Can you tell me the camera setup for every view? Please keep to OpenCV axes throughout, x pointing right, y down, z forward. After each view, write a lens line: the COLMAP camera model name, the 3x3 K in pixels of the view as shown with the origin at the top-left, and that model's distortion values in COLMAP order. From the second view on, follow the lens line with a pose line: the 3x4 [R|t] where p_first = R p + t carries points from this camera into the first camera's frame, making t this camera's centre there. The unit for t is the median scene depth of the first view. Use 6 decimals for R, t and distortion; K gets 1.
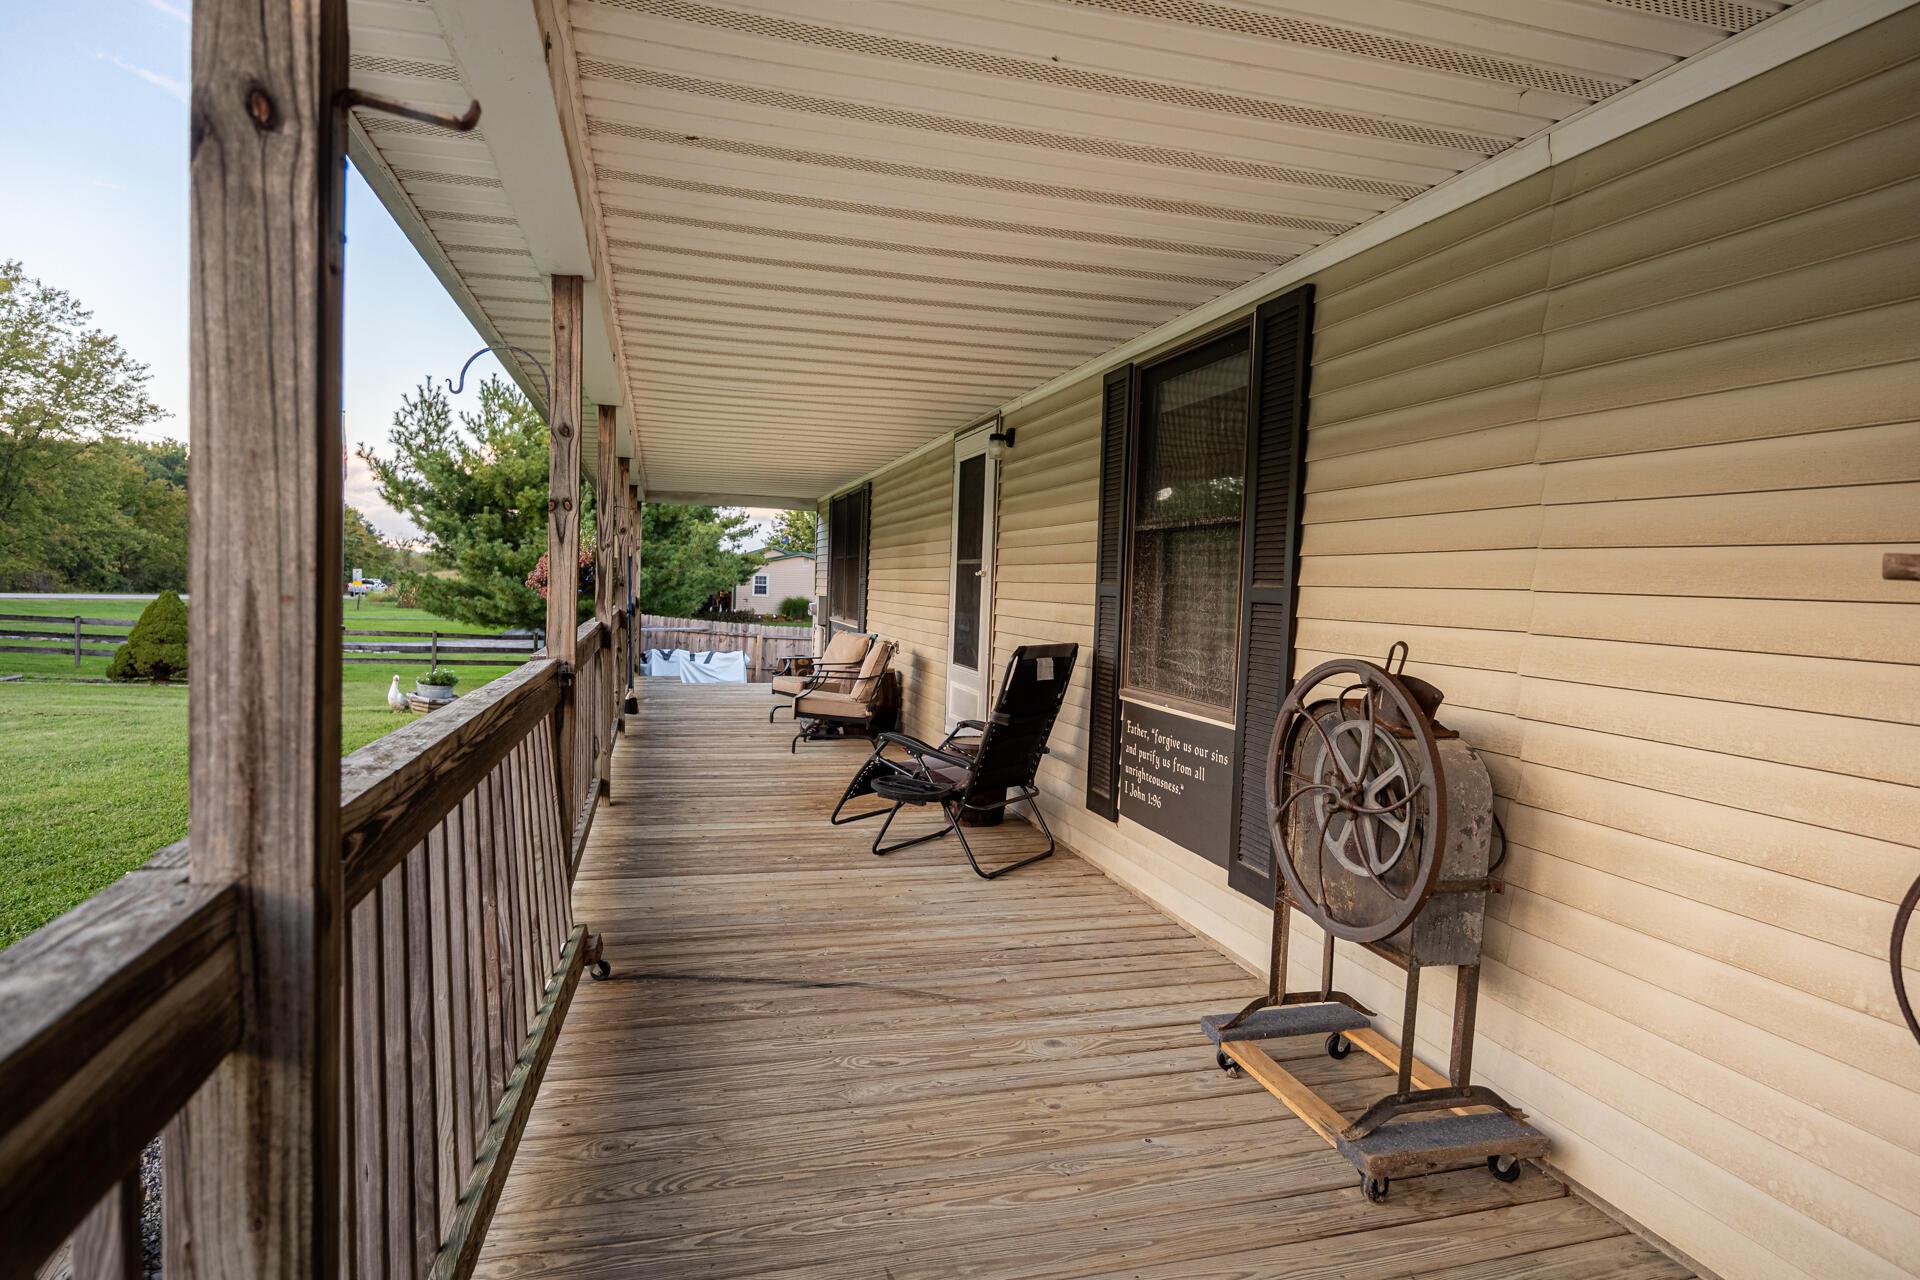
lens RADIAL K [[1055.6, 0, 961.9], [0, 1055.6, 643.2], [0, 0, 1]] dist [-0.006076, -0.001575]
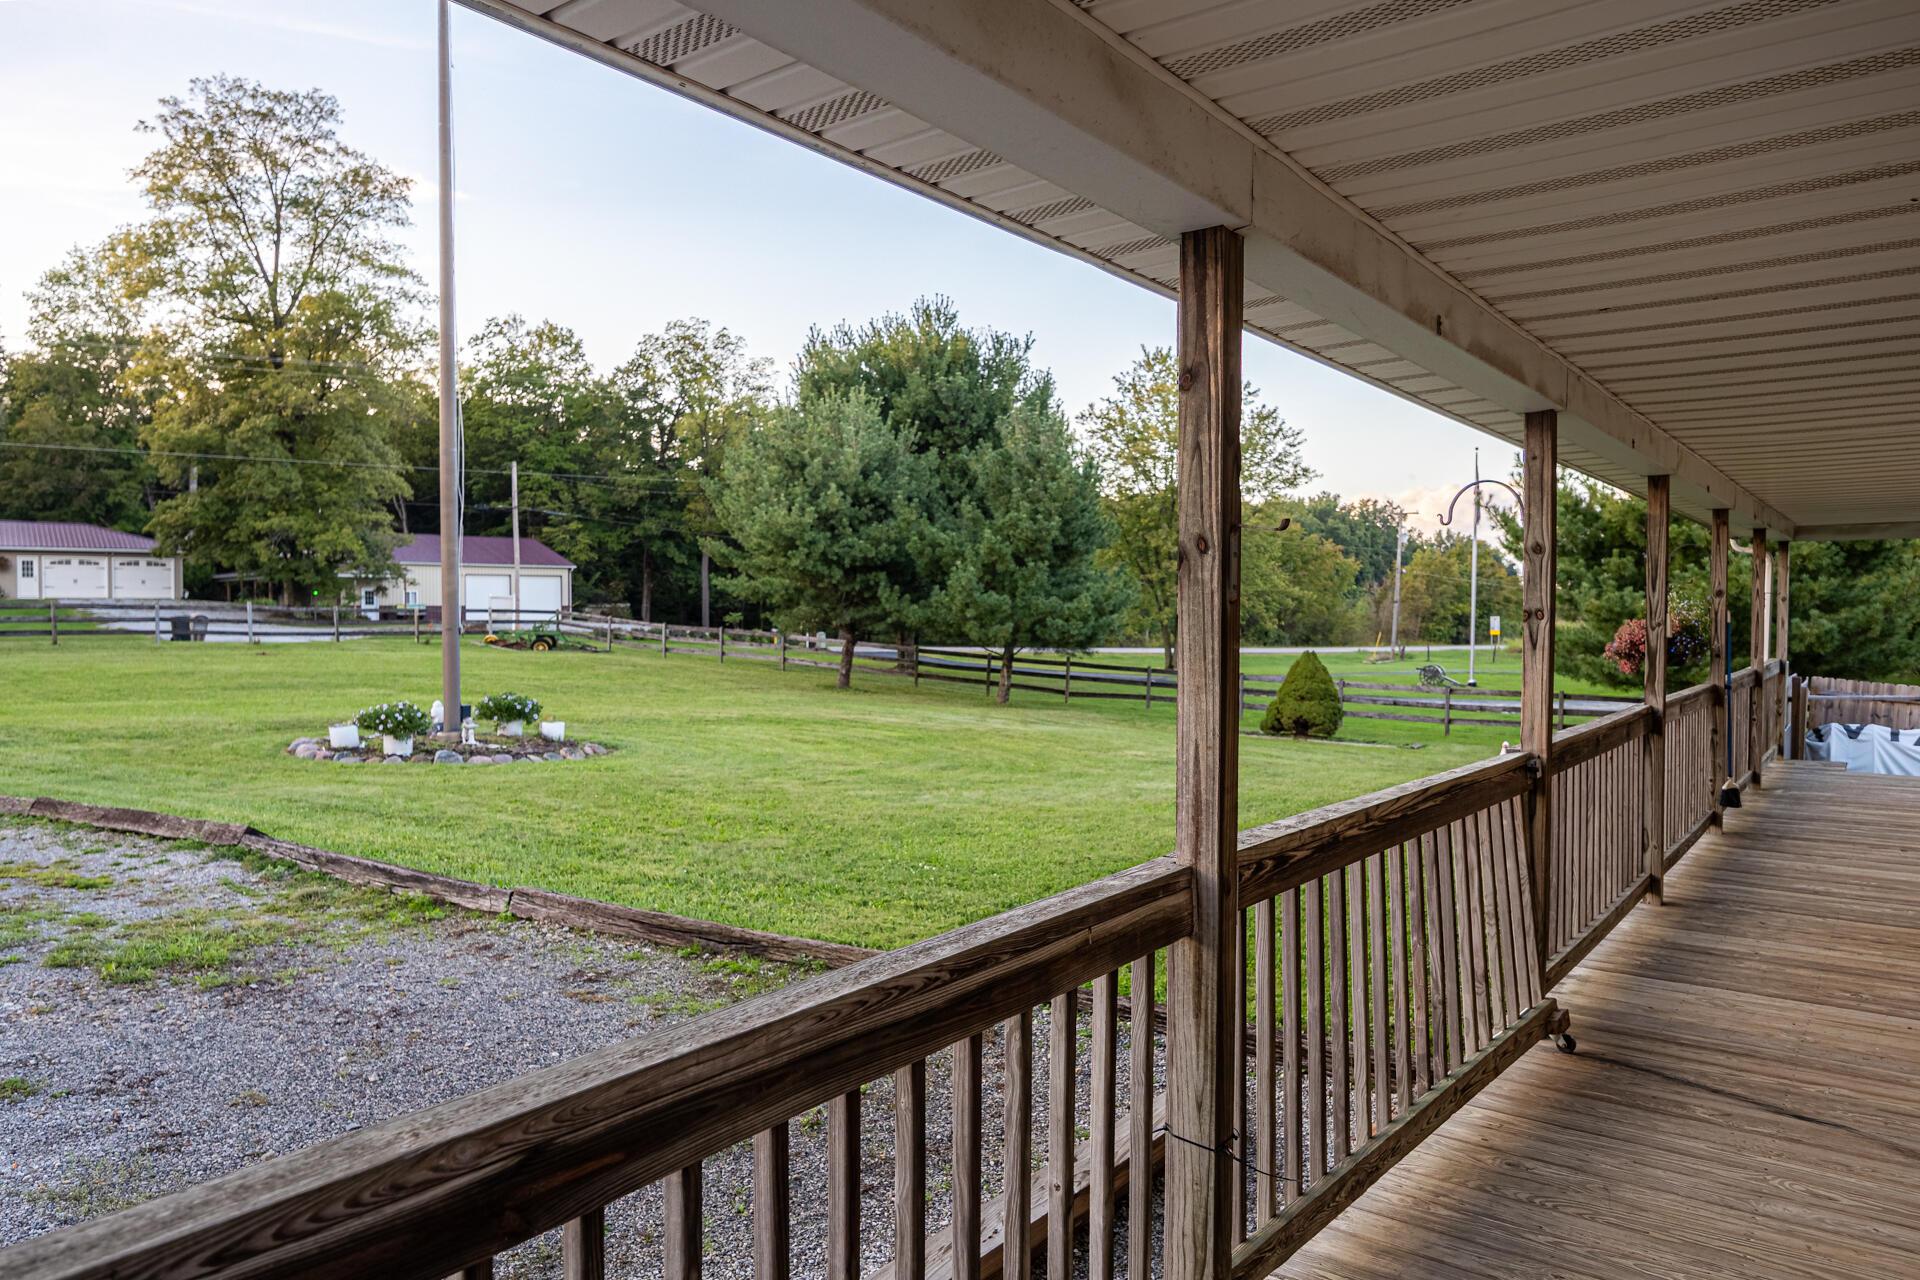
lens RADIAL K [[1264.6, 0, 961.3], [0, 1264.6, 635.3], [0, 0, 1]] dist [-0.000234, 0.000855]
pose [[0.602573, -0.017924, -0.797863, 0.214160], [-0.022661, 0.998960, -0.039557, -0.028110], [0.797742, 0.041916, 0.601540, -0.192390]]
